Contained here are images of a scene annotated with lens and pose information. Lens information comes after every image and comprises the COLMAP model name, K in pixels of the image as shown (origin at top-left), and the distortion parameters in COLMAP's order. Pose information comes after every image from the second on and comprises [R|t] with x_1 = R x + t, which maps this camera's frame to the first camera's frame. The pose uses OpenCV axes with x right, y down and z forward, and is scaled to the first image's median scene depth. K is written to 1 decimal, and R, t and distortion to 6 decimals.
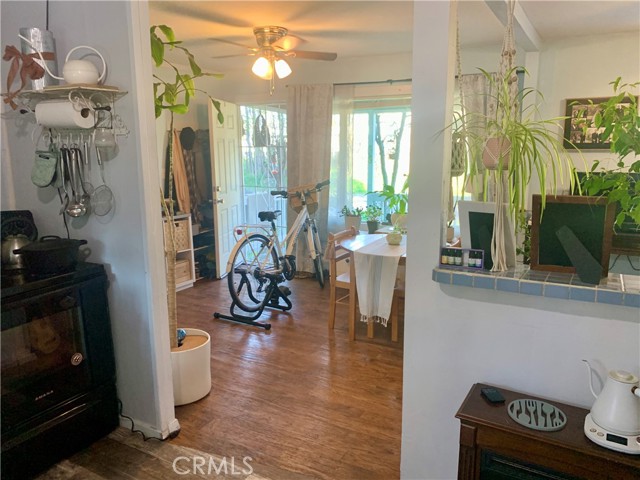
lens RADIAL K [[486.6, 0, 320.0], [0, 486.6, 240.0], [0, 0, 1]] dist [0.003487, 0.004506]
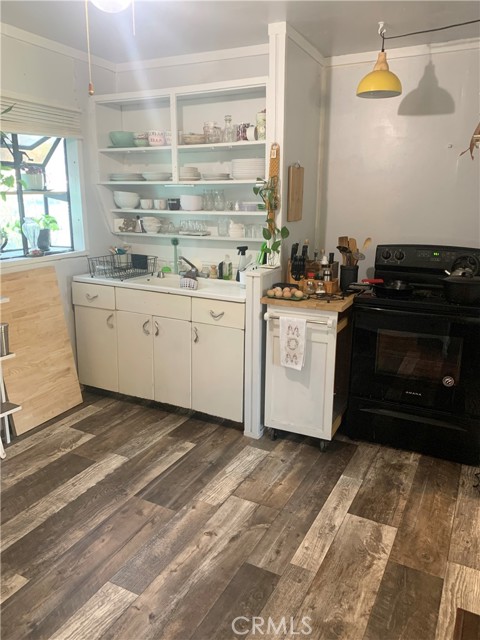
lens RADIAL K [[486.6, 0, 240.0], [0, 486.6, 320.0], [0, 0, 1]] dist [0.003487, 0.004506]
pose [[0.022546, 0.245007, -0.969259, 0.558552], [-0.208631, 0.949313, 0.235112, -0.058909], [0.977734, 0.196917, 0.072519, 0.405686]]
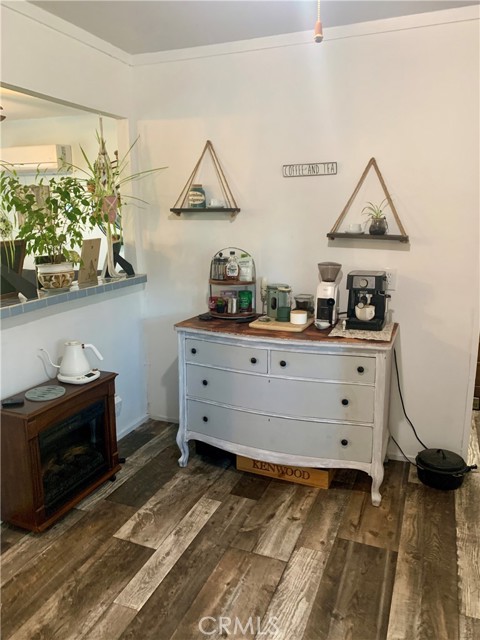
lens RADIAL K [[486.6, 0, 240.0], [0, 486.6, 320.0], [0, 0, 1]] dist [0.003487, 0.004506]
pose [[-0.117986, -0.222284, 0.967817, -1.148598], [0.199671, 0.949408, 0.242398, -0.096120], [-0.972734, 0.221845, -0.067633, 0.587535]]
